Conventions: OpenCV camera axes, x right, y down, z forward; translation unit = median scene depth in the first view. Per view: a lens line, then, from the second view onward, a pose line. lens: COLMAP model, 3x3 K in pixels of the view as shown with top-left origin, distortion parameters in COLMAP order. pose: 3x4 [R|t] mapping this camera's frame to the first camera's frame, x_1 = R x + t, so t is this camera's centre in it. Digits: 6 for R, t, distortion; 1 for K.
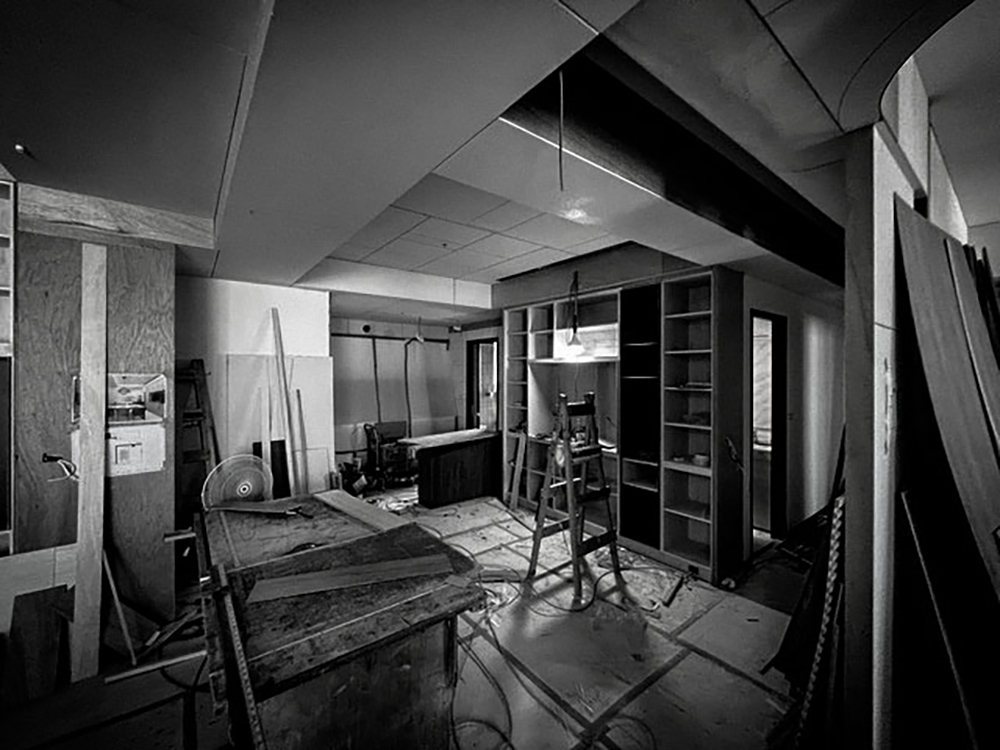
lens RADIAL K [[407.0, 0, 500.6], [0, 407.0, 371.9], [0, 0, 1]] dist [0.001537, 0.000927]
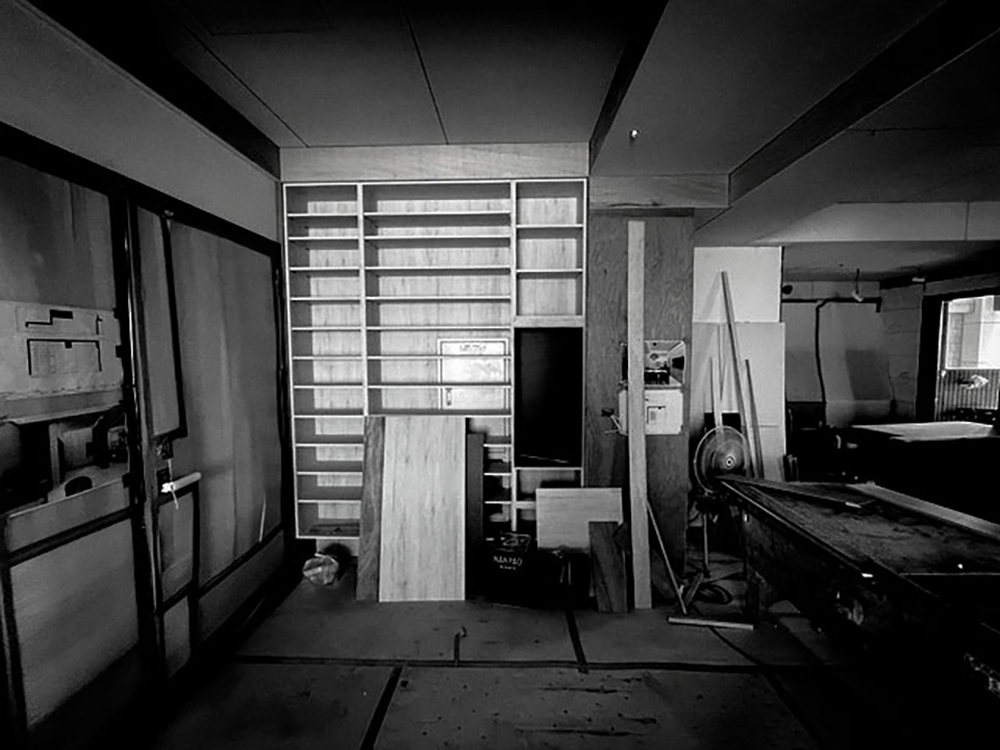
lens RADIAL K [[407.0, 0, 502.6], [0, 407.0, 372.6], [0, 0, 1]] dist [0.001537, 0.000927]
pose [[0.774467, 0.033737, -0.631714, -0.467290], [0.006990, 0.998060, 0.061871, 0.016576], [0.632576, -0.052333, 0.772728, -0.066635]]
